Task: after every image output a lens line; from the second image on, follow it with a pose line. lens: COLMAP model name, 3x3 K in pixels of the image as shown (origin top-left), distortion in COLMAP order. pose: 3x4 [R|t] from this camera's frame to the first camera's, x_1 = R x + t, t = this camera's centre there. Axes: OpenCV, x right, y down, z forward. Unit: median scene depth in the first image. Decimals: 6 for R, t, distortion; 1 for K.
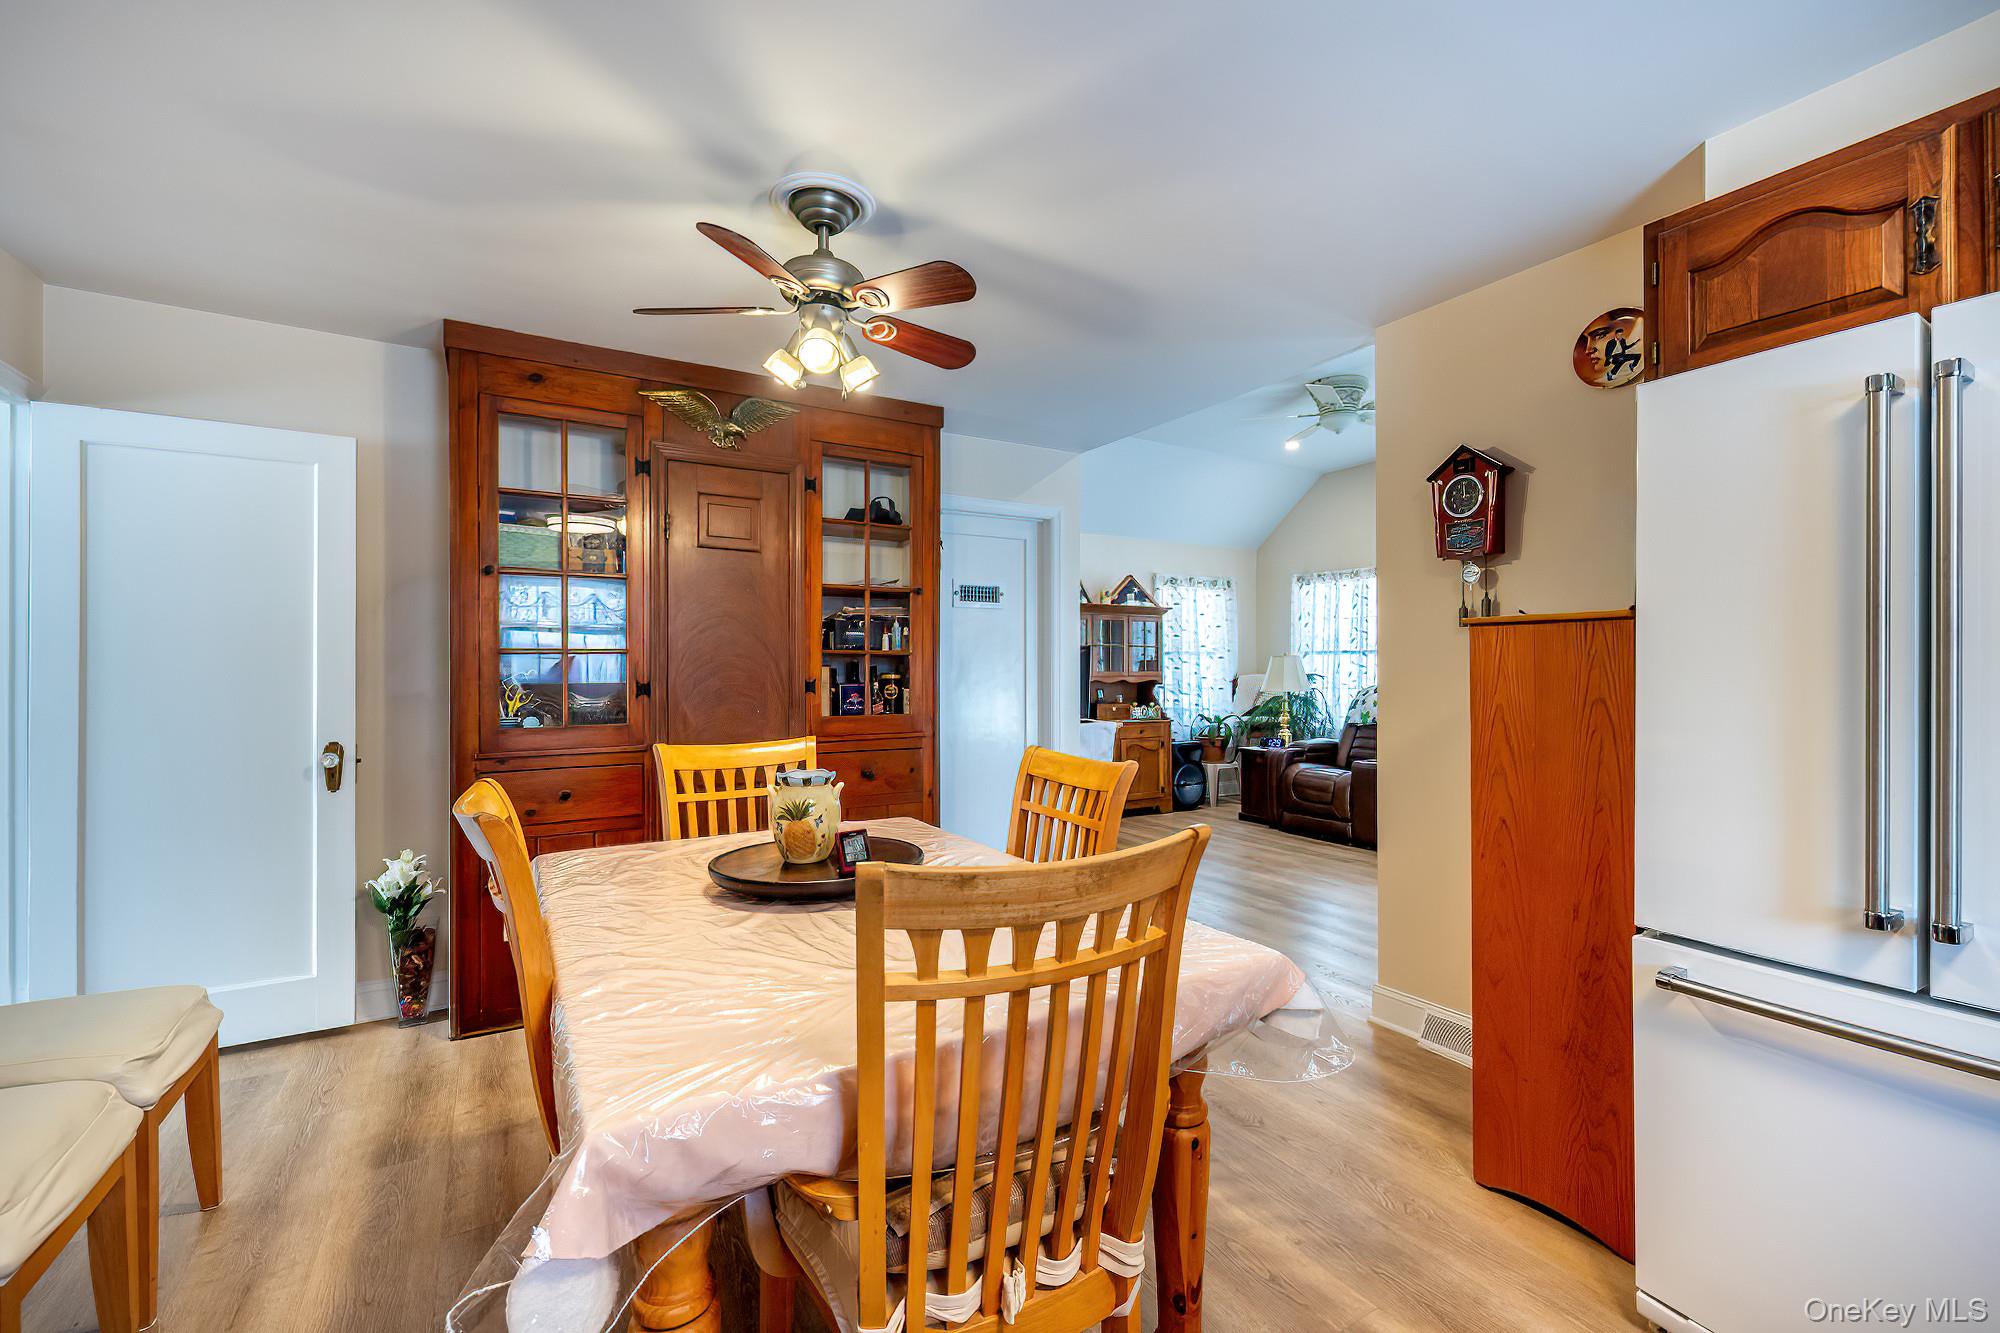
lens RADIAL K [[860.4, 0, 1040.4], [0, 860.4, 667.8], [0, 0, 1]] dist [-0.001379, 0.000926]
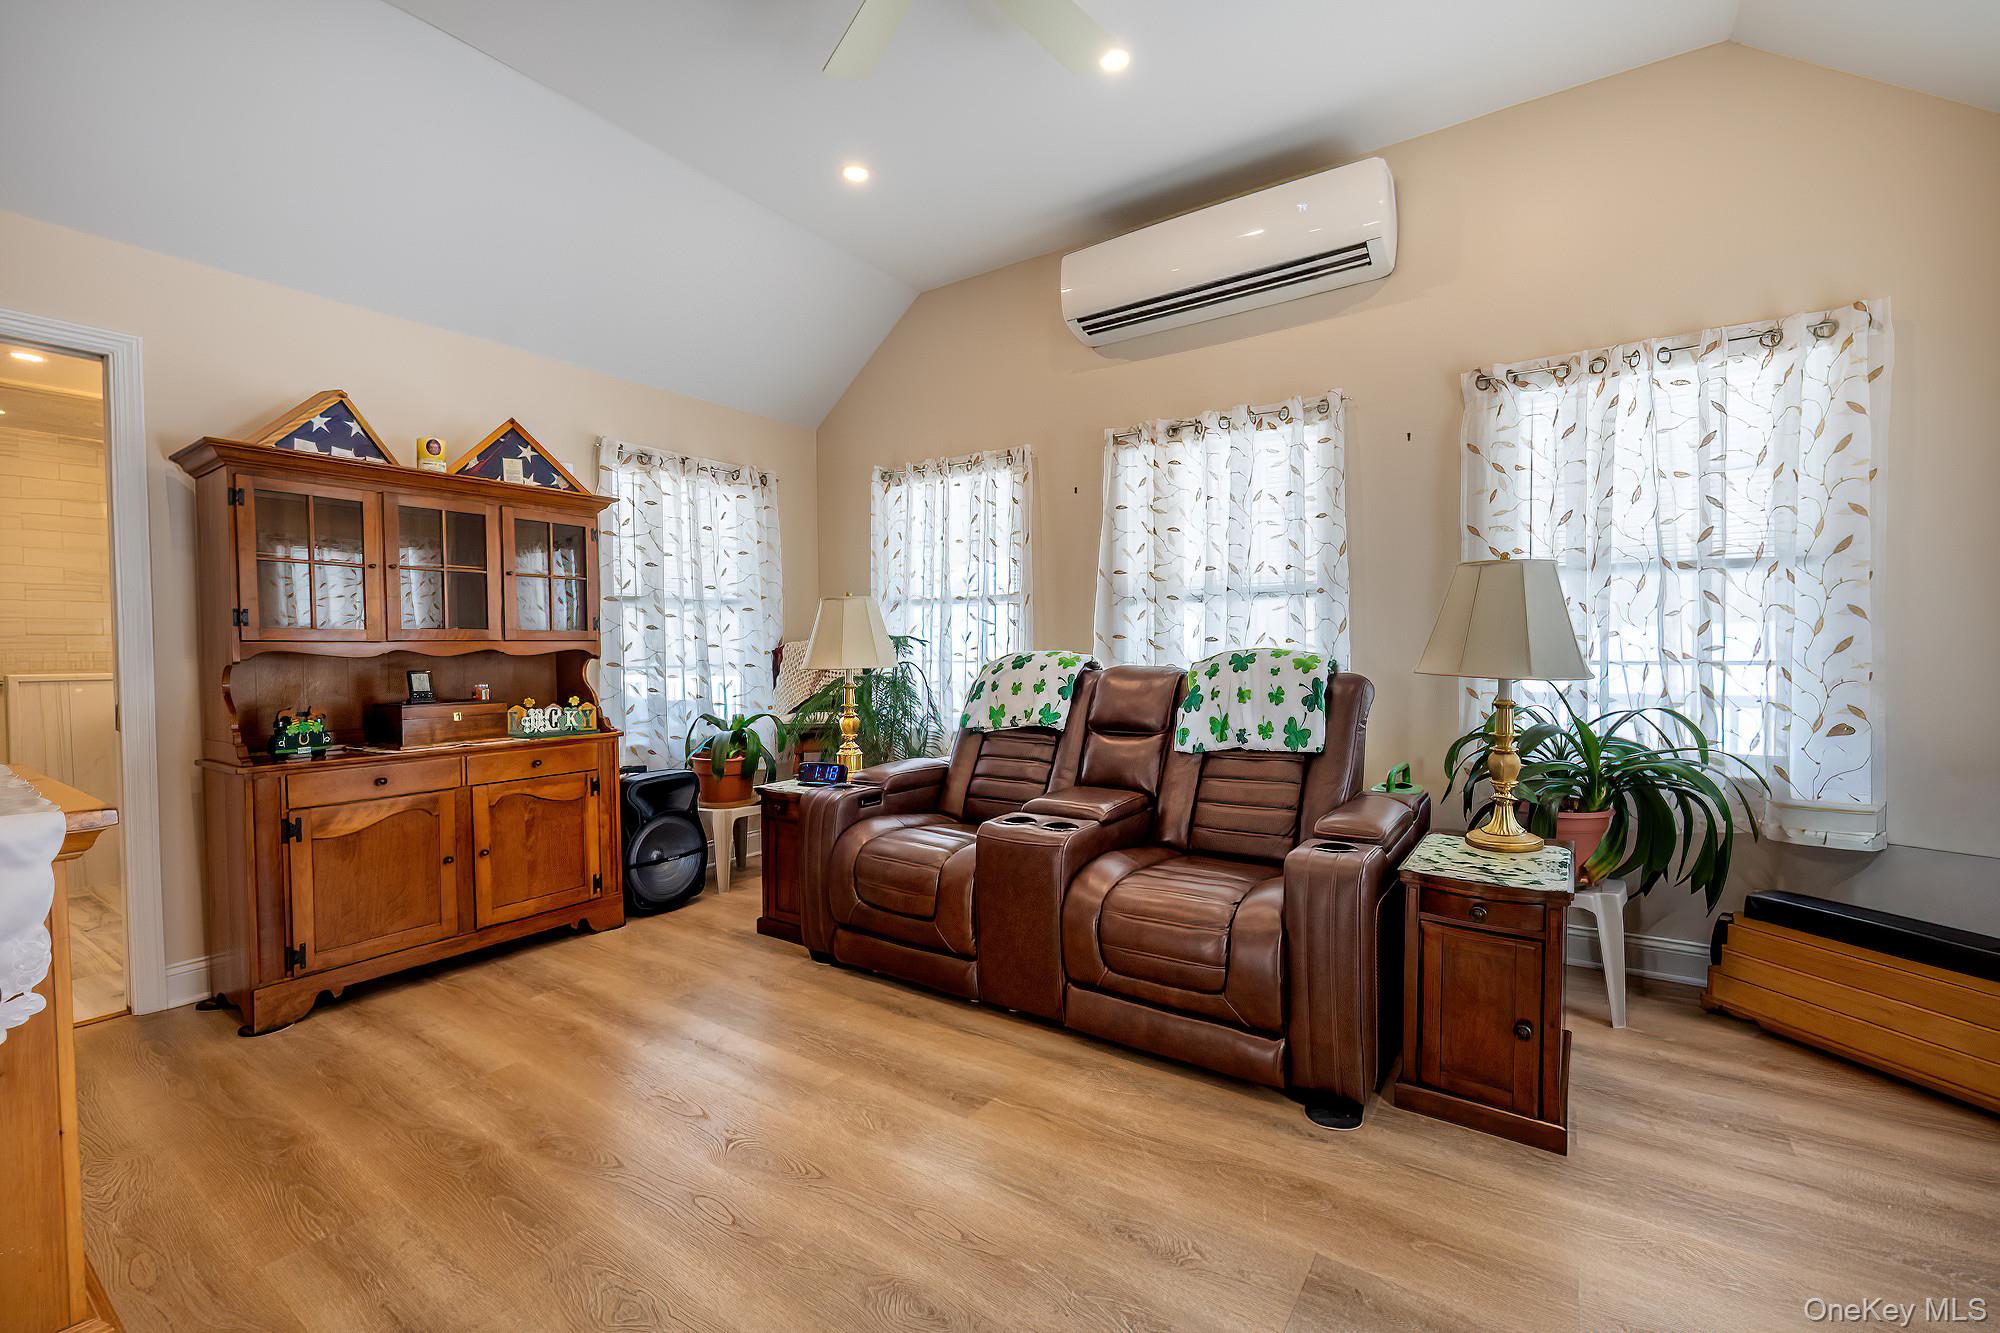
lens RADIAL K [[824.3, 0, 997.9], [0, 824.3, 669.7], [0, 0, 1]] dist [0.000198, -0.000002]
pose [[0.924272, -0.017185, 0.381348, 0.170862], [0.006381, 0.999542, 0.029579, 0.013489], [-0.381681, -0.024906, 0.923958, 0.490519]]
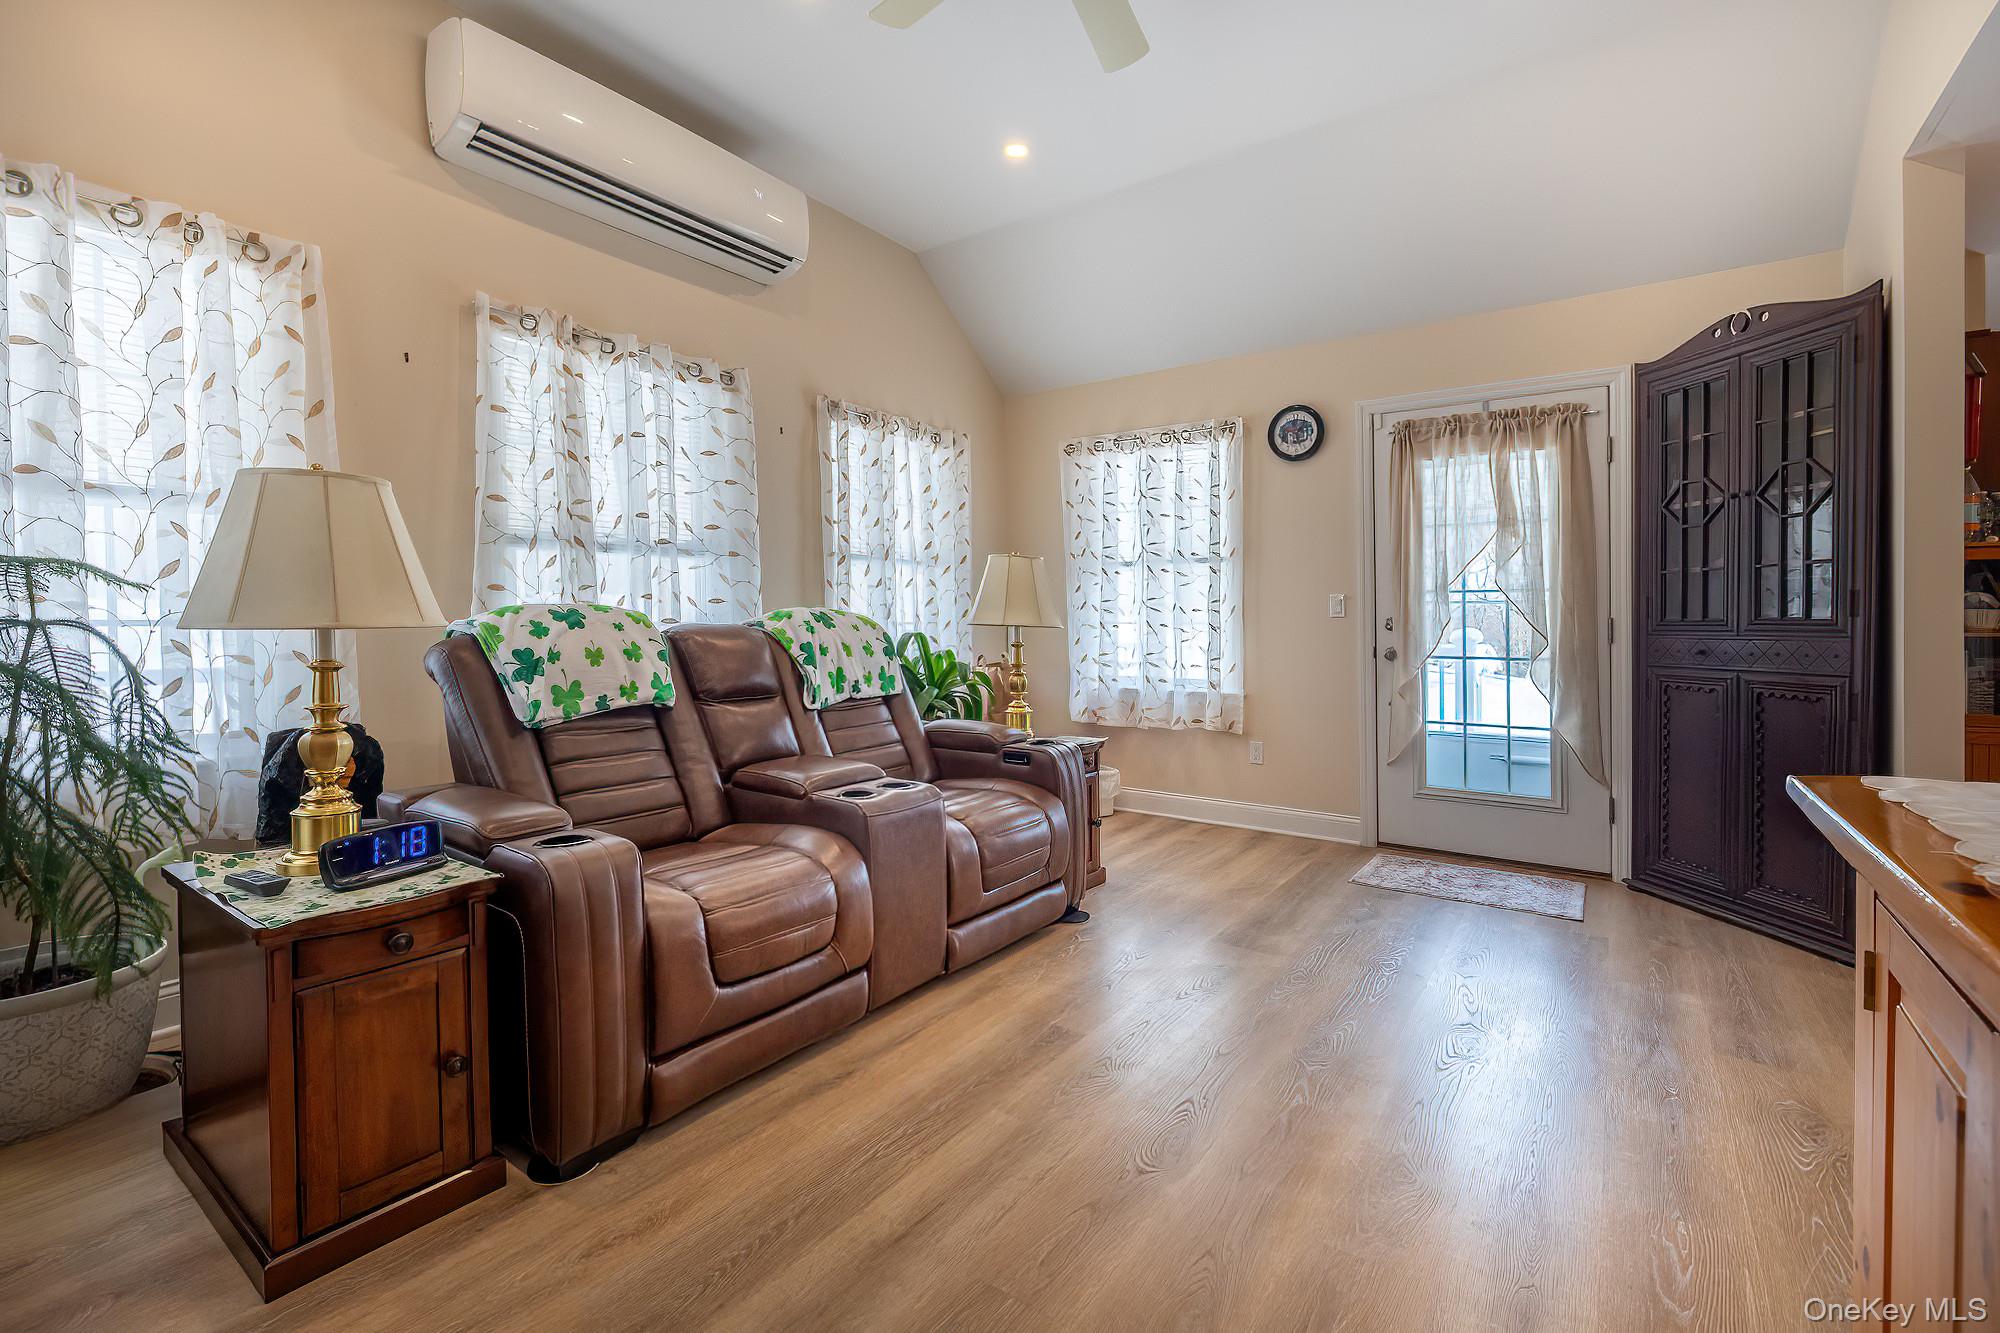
lens RADIAL K [[860.4, 0, 1014.5], [0, 860.4, 626.5], [0, 0, 1]] dist [-0.001379, 0.000926]
pose [[-0.364075, 0.001880, 0.931368, -0.006924], [-0.001250, 0.999996, -0.002507, 0.026590], [-0.931369, -0.002077, -0.364071, 0.869606]]
